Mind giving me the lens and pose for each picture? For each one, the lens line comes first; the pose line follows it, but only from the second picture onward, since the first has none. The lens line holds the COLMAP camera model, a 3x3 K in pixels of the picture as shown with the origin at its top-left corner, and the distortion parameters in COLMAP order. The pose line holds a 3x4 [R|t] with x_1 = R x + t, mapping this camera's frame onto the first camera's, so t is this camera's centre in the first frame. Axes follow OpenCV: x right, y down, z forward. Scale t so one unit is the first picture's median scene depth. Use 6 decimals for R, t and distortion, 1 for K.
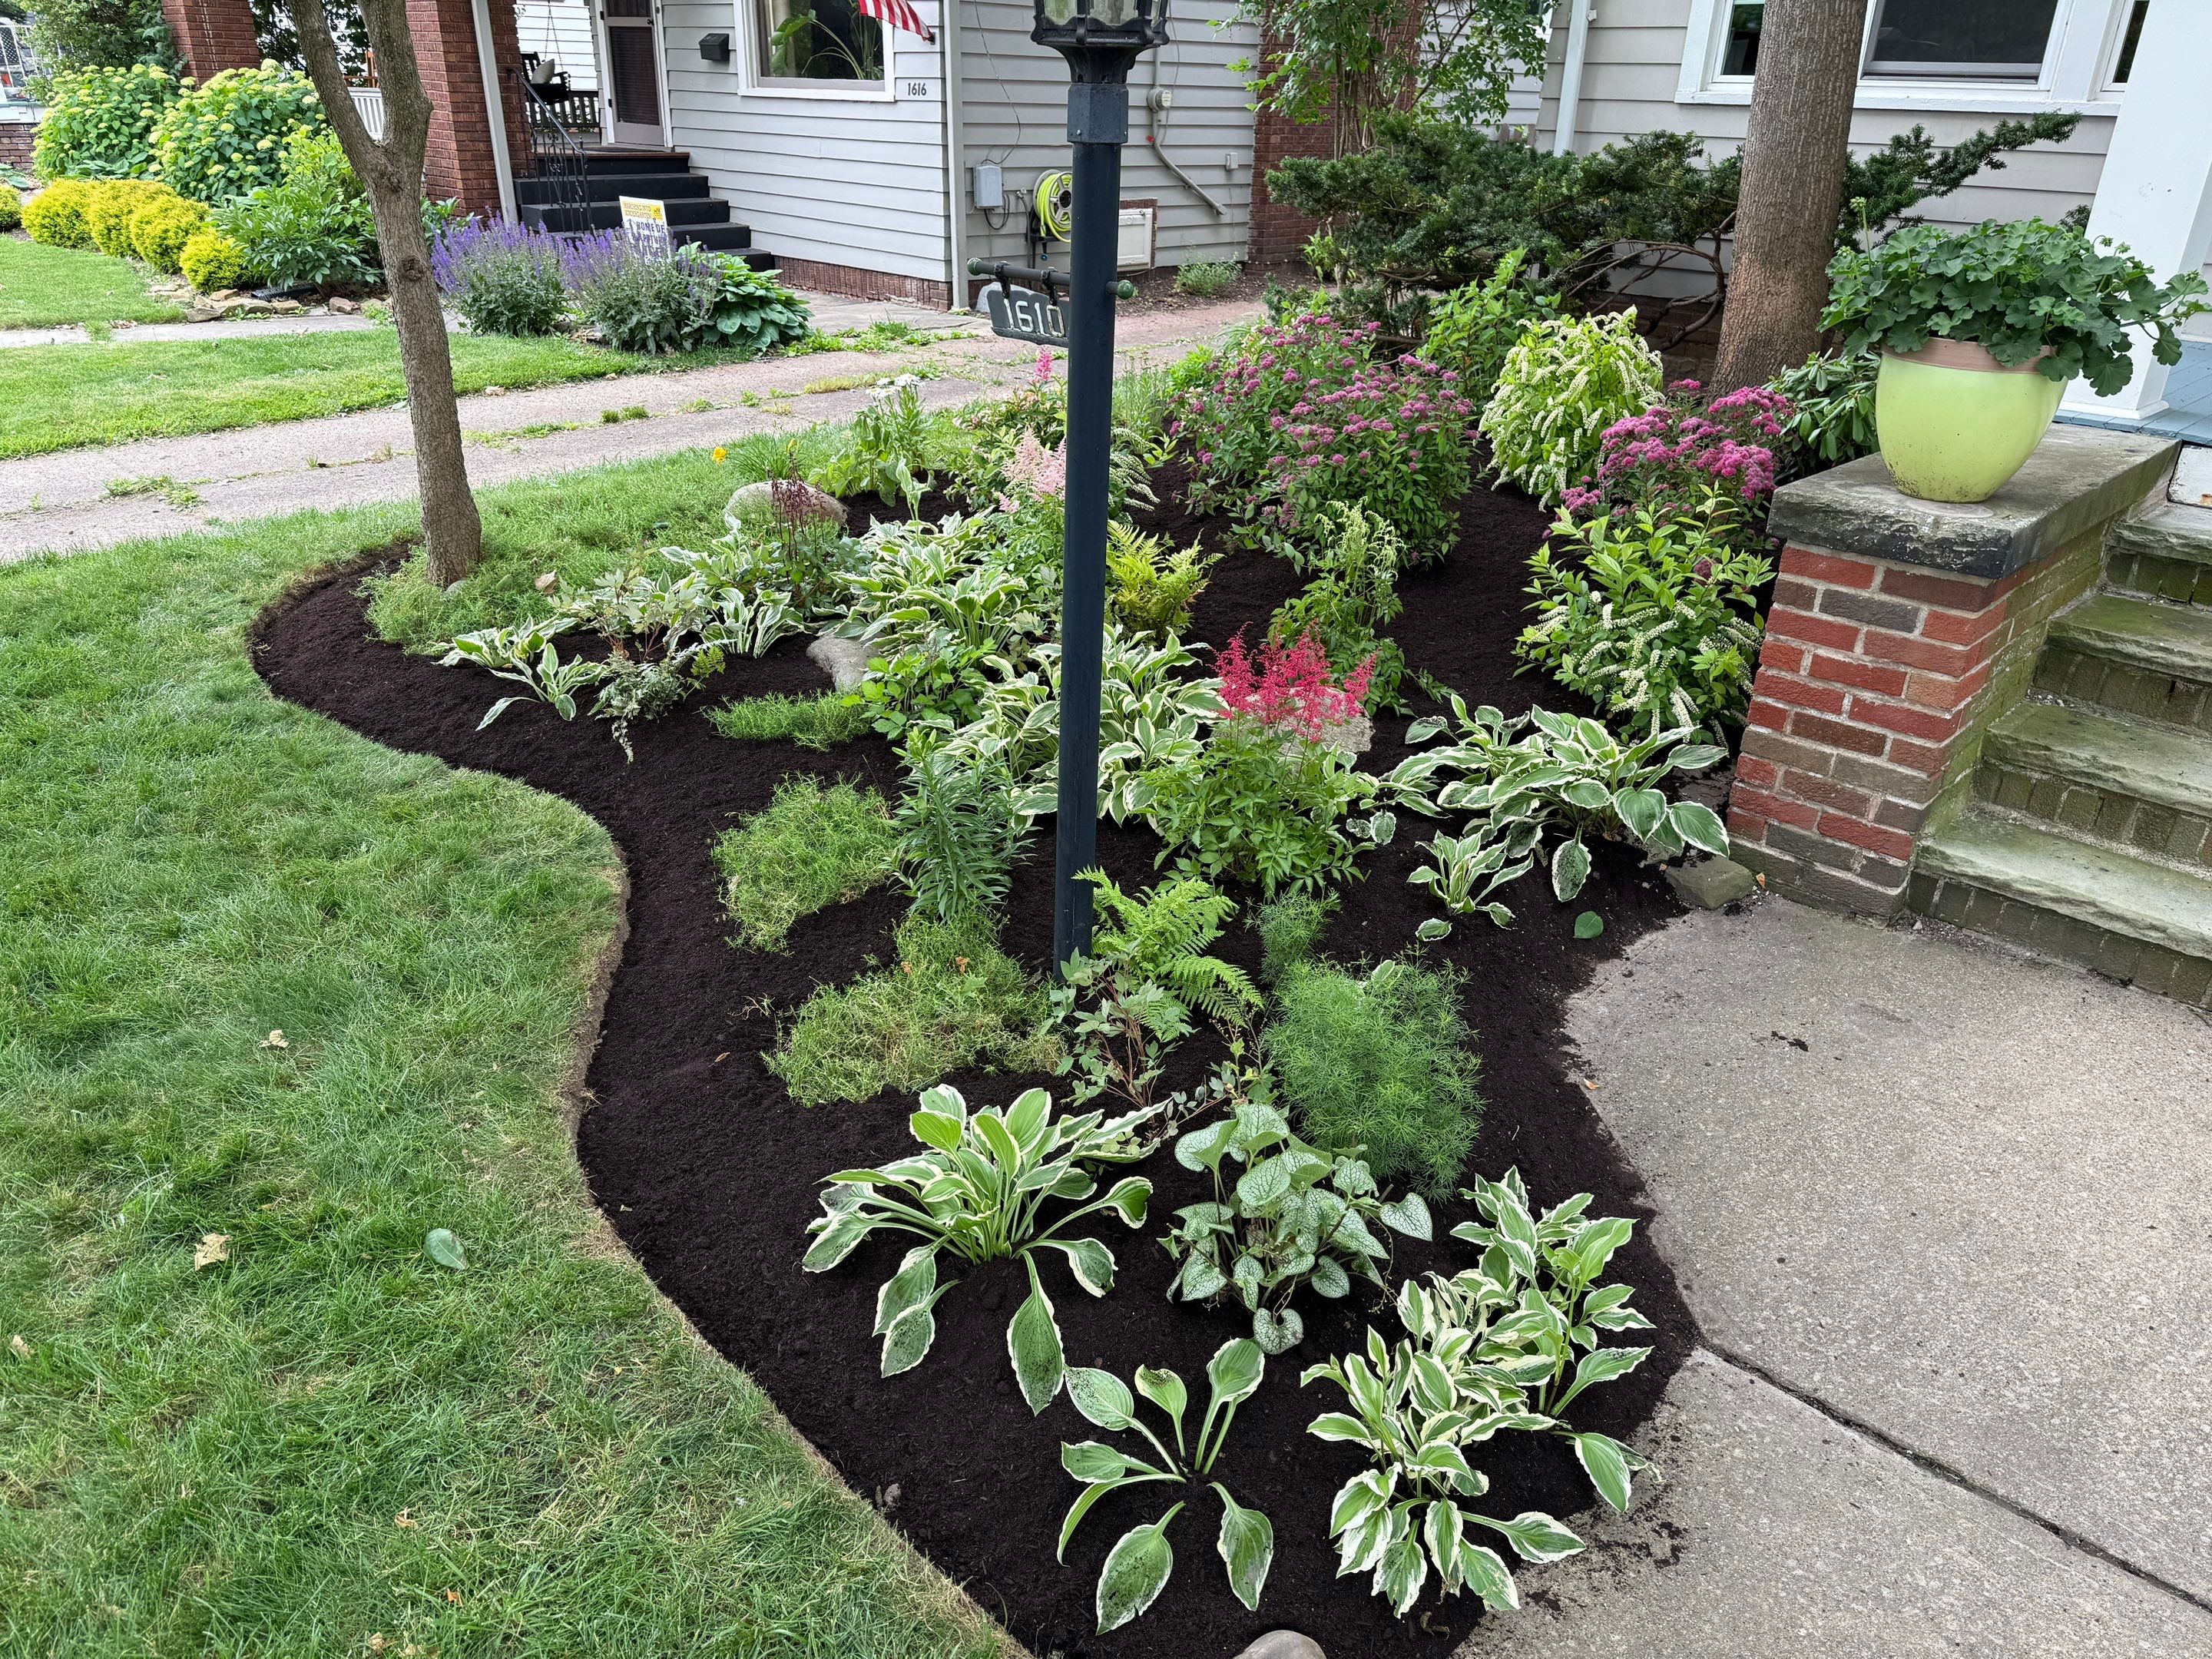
lens RADIAL K [[1583.4, 0, 1104.8], [0, 1583.4, 823.0], [0, 0, 1]] dist [0.079451, -0.101856]
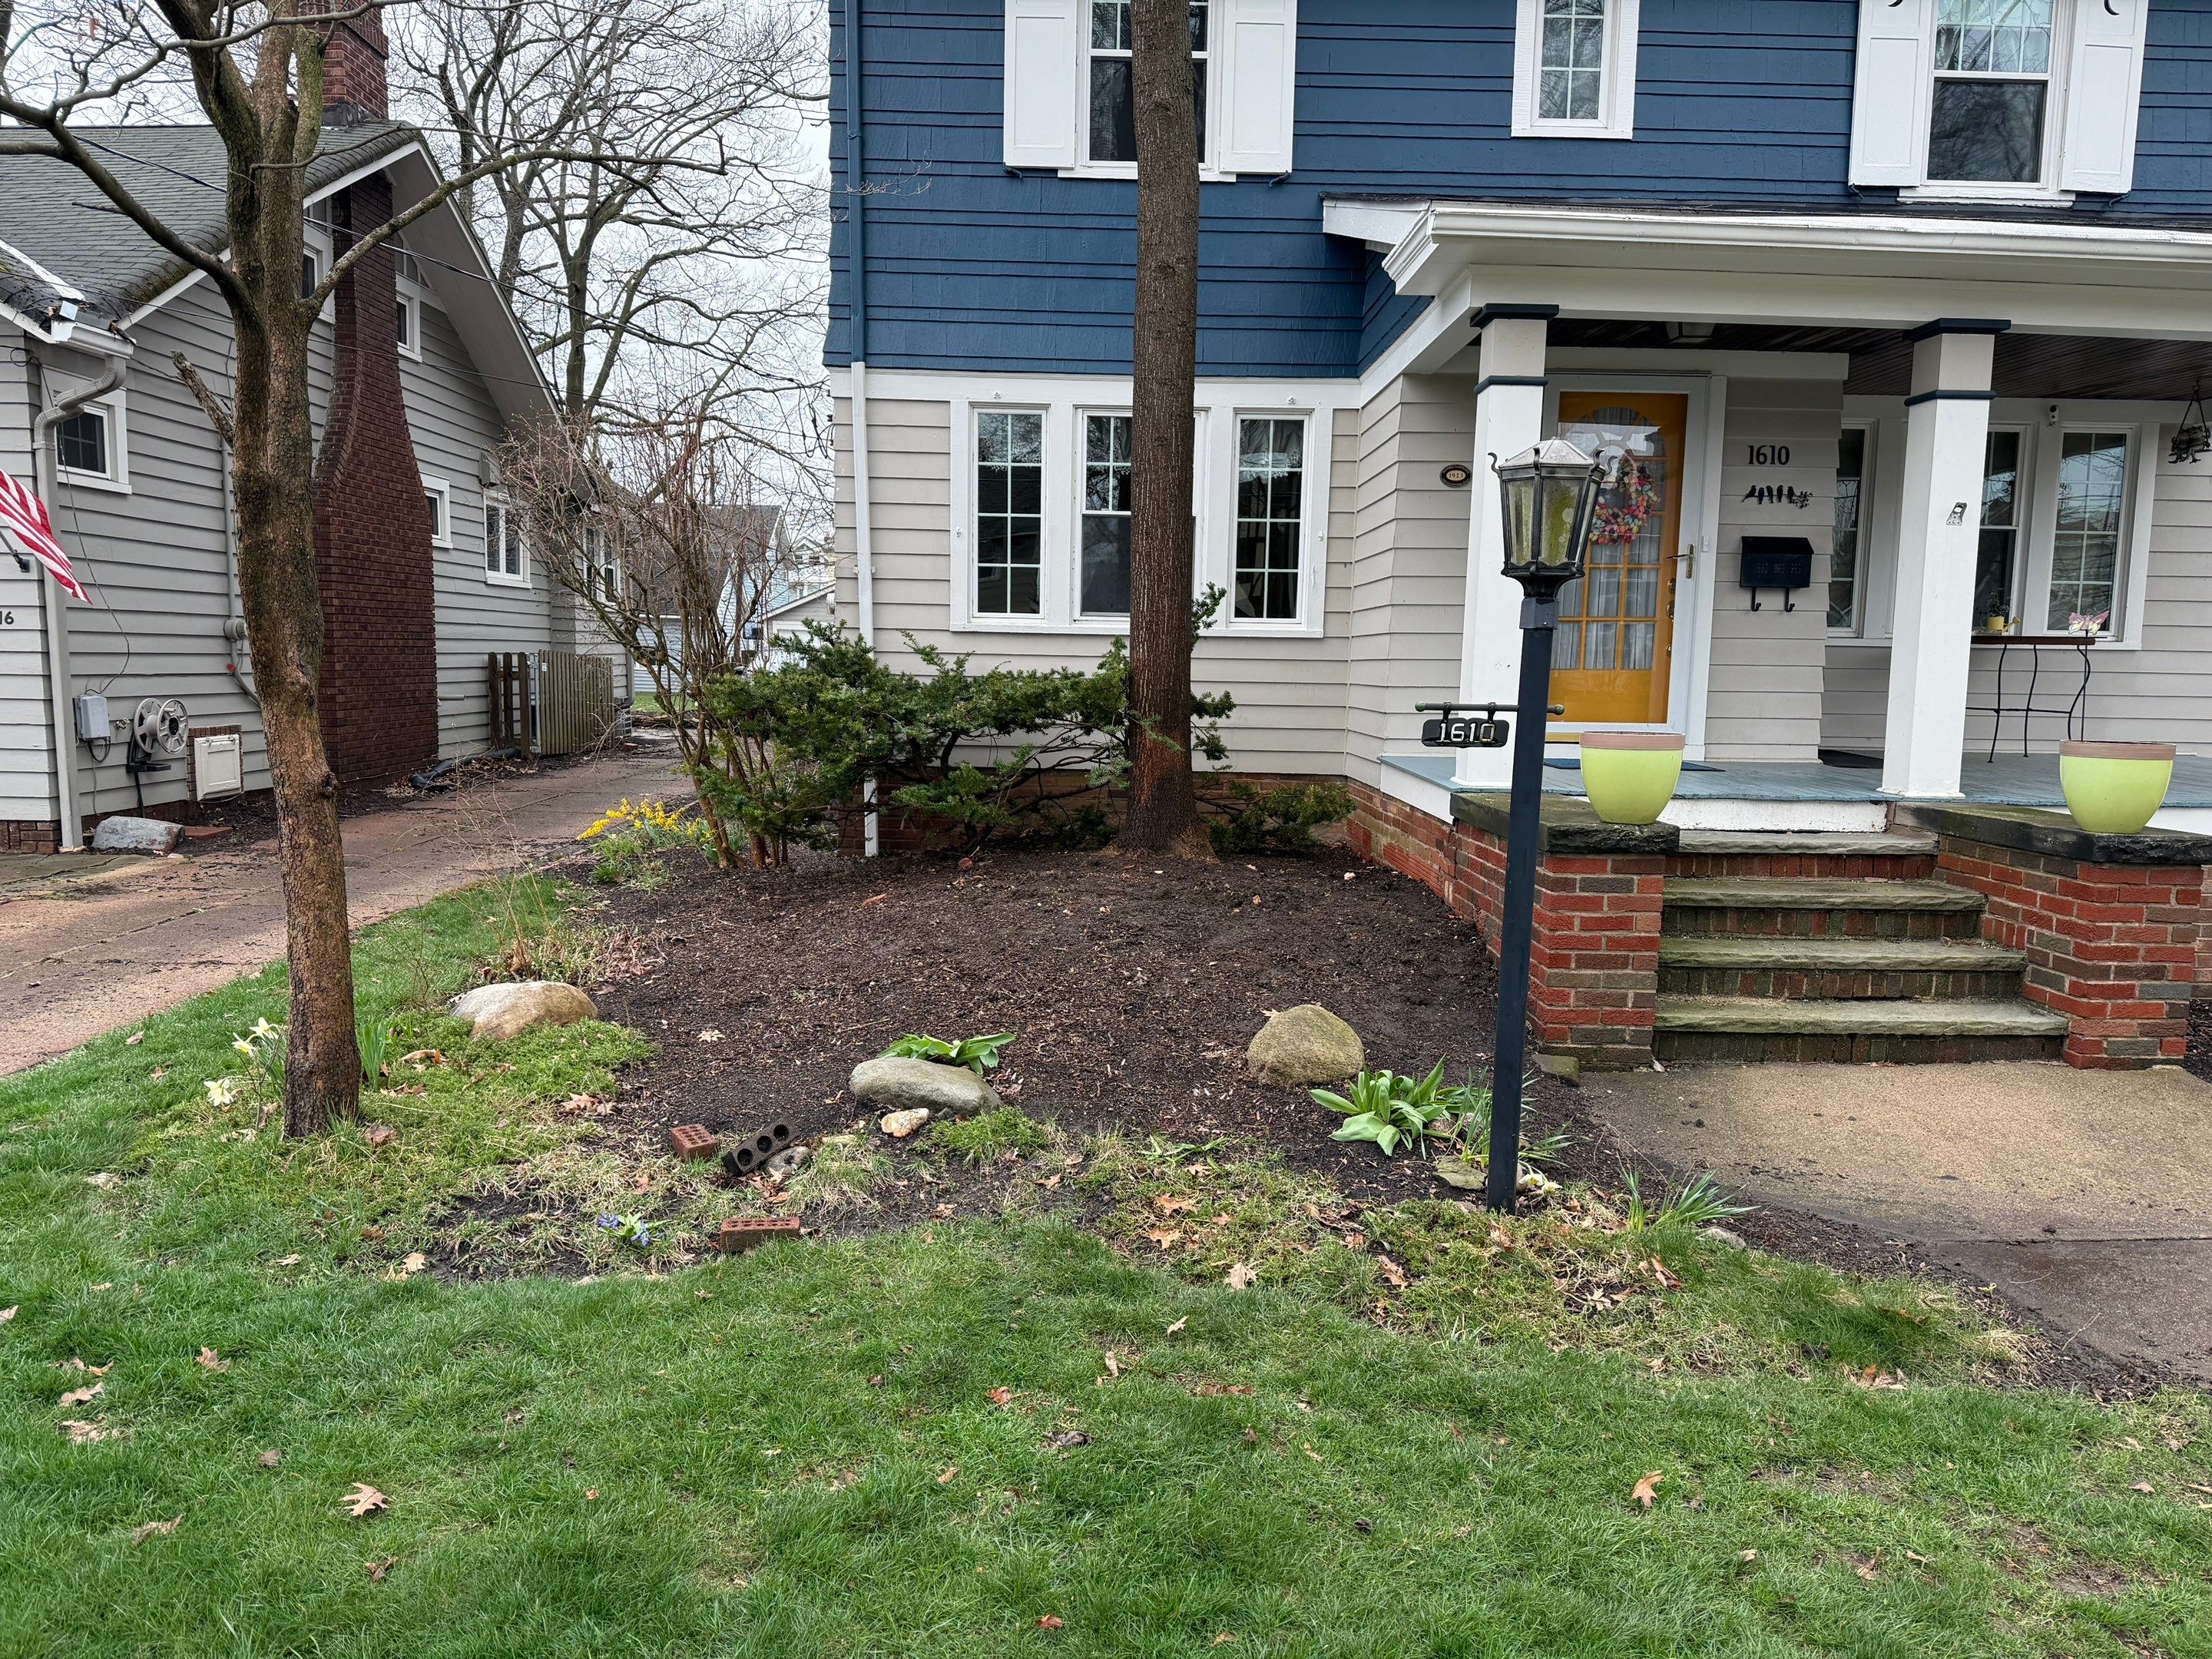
lens RADIAL K [[1583.4, 0, 1104.8], [0, 1583.4, 823.0], [0, 0, 1]] dist [0.079451, -0.101856]
pose [[0.692208, -0.086187, 0.716533, -0.341457], [0.301002, 0.936846, -0.178096, -0.015867], [-0.655932, 0.338957, 0.674434, 0.052838]]
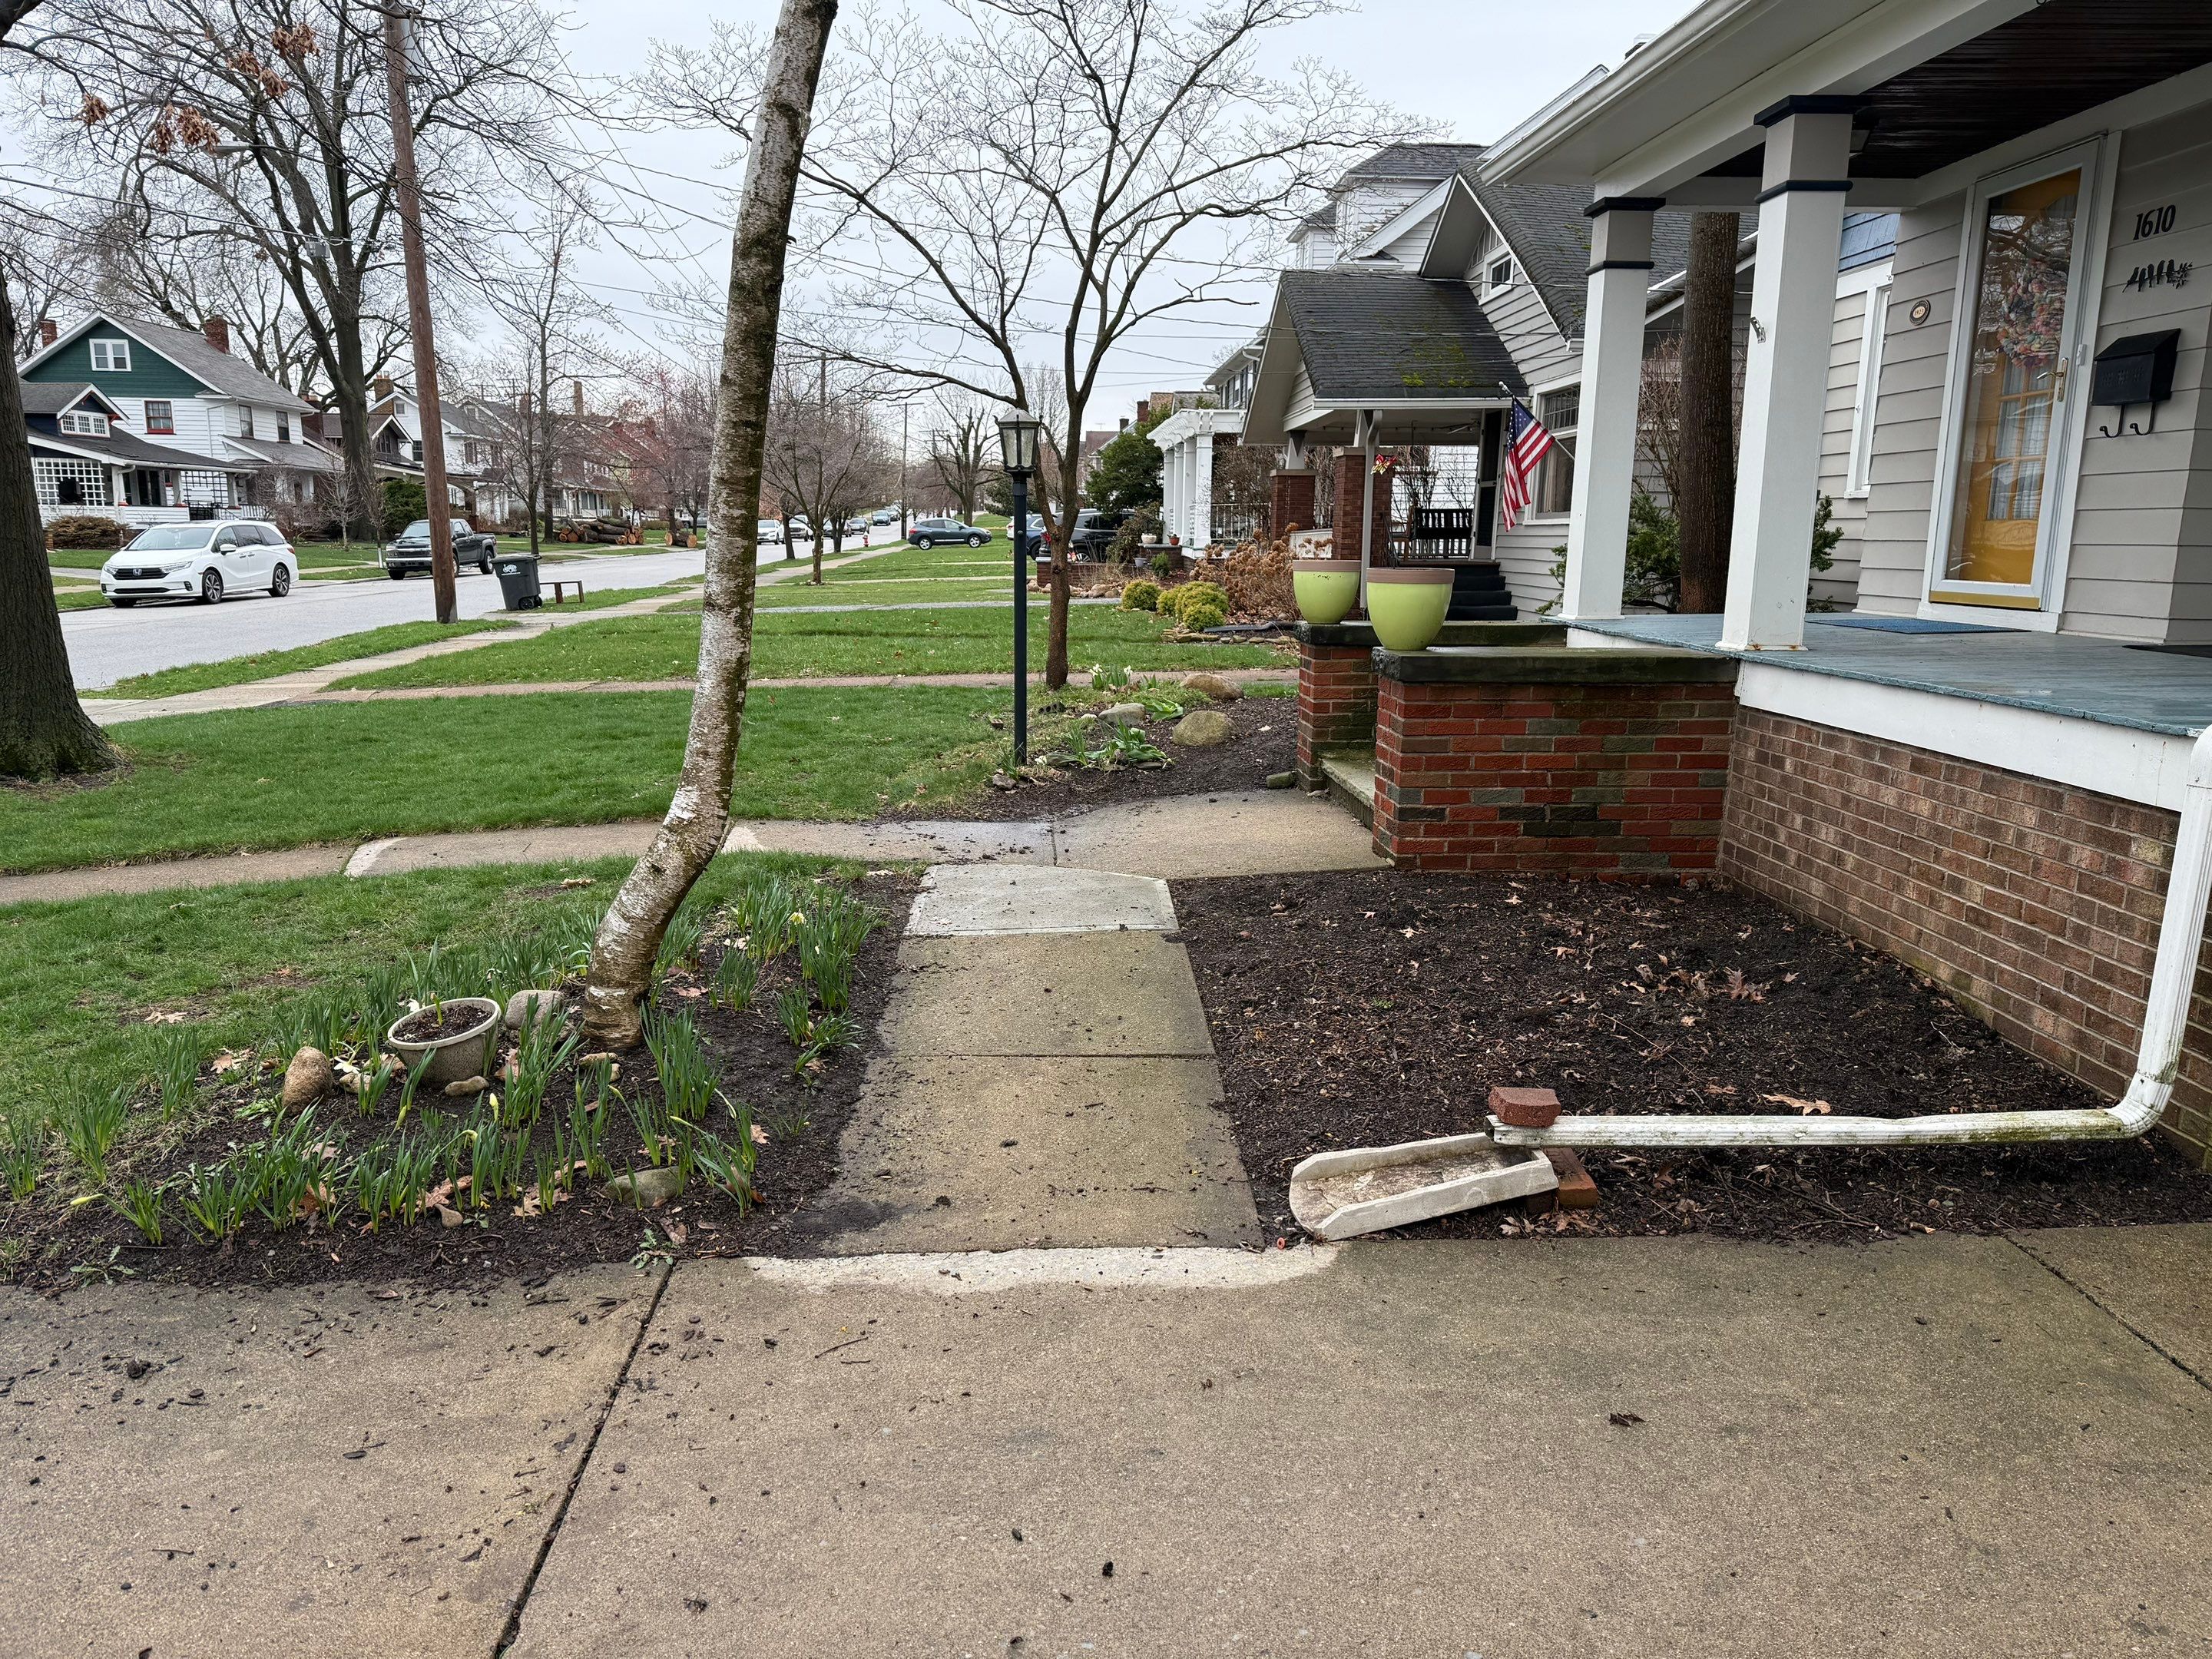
lens RADIAL K [[1583.4, 0, 1104.8], [0, 1583.4, 823.0], [0, 0, 1]] dist [0.079451, -0.101856]
pose [[0.733470, 0.106551, -0.671319, 0.573971], [-0.277622, 0.948463, -0.152786, 0.162391], [0.620442, 0.298436, 0.725250, -0.264917]]
